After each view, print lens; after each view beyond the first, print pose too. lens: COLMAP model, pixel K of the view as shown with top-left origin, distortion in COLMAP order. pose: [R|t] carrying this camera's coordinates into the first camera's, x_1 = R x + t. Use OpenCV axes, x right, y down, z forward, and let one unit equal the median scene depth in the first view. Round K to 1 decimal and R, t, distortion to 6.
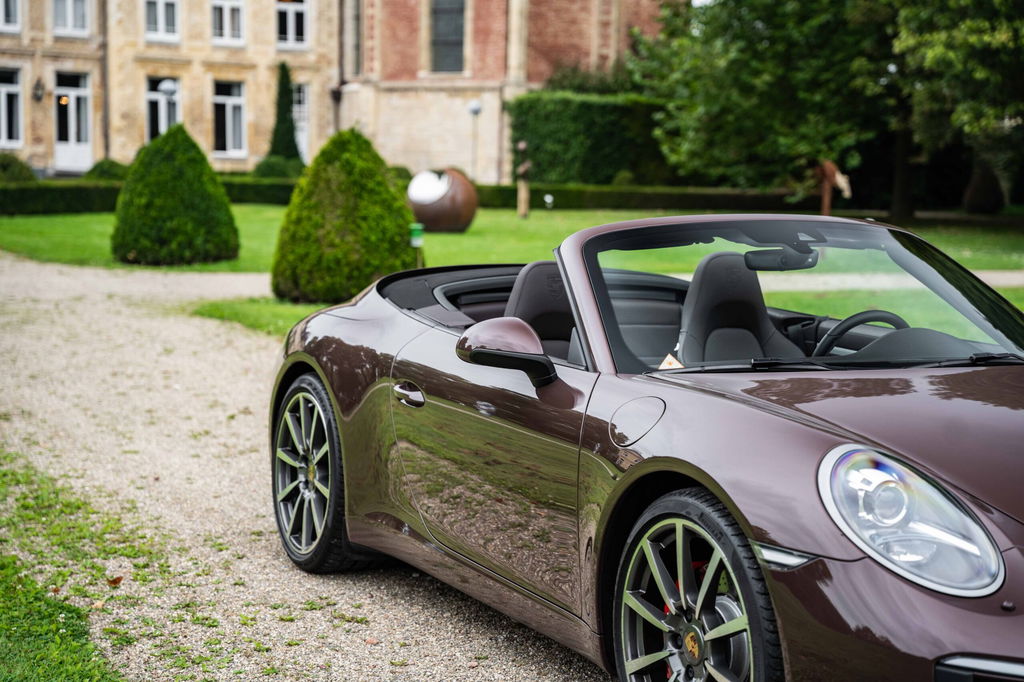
lens RADIAL K [[1769.9, 0, 513.3], [0, 1769.9, 345.5], [0, 0, 1]] dist [0.358329, 0.000000]
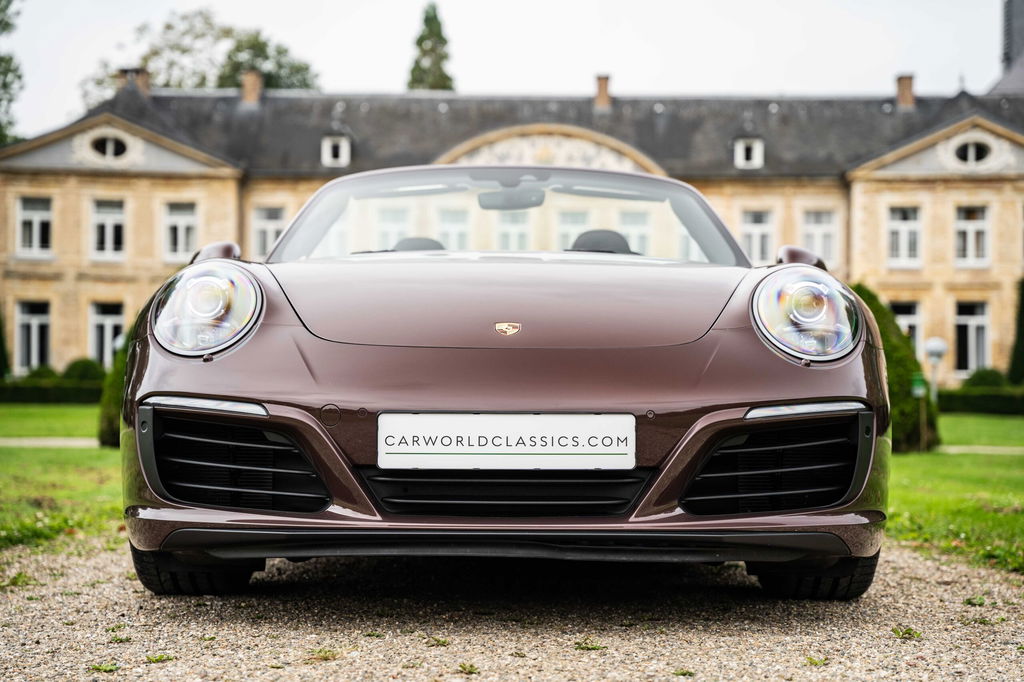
lens RADIAL K [[1769.9, 0, 515.7], [0, 1769.9, 333.9], [0, 0, 1]] dist [0.358329, 0.000000]
pose [[0.901008, -0.033102, -0.432537, 0.050244], [-0.028771, 0.990329, -0.135722, 0.014699], [0.432846, 0.134731, 0.891342, 0.002831]]
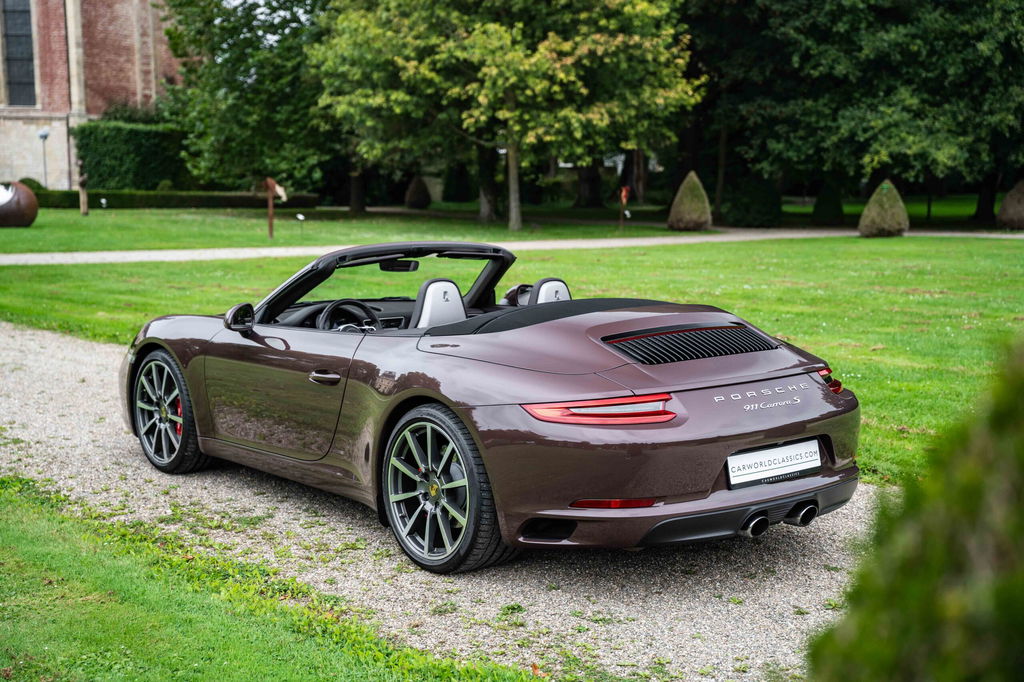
lens RADIAL K [[1360.5, 0, 516.2], [0, 1360.5, 346.9], [0, 0, 1]] dist [0.195615, 0.000000]
pose [[0.960135, -0.052131, 0.274633, 0.020517], [0.044423, 0.998427, 0.034218, 0.006614], [-0.275985, -0.020654, 0.960940, -0.105855]]
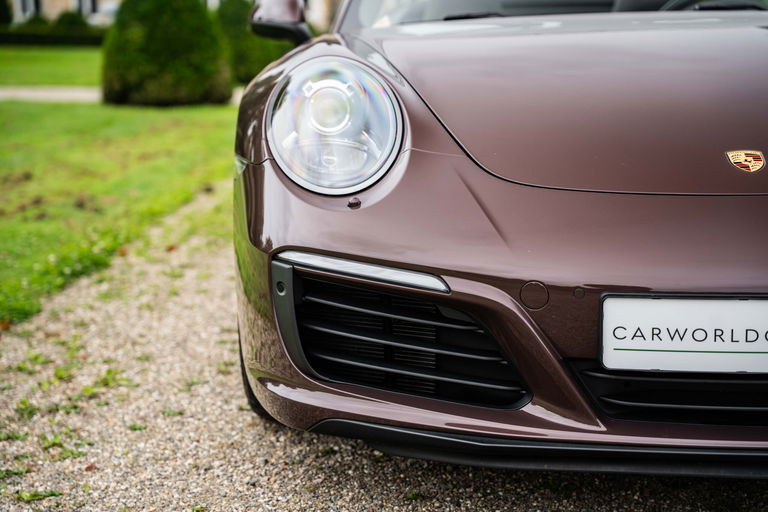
lens RADIAL K [[1331.2, 0, 386.7], [0, 1331.2, 257.9], [0, 0, 1]] dist [0.331235, 0.000000]
pose [[0.897418, 0.043471, -0.439034, 0.031079], [-0.015483, 0.997624, 0.067132, 0.006606], [0.440909, -0.053448, 0.895959, 0.020704]]
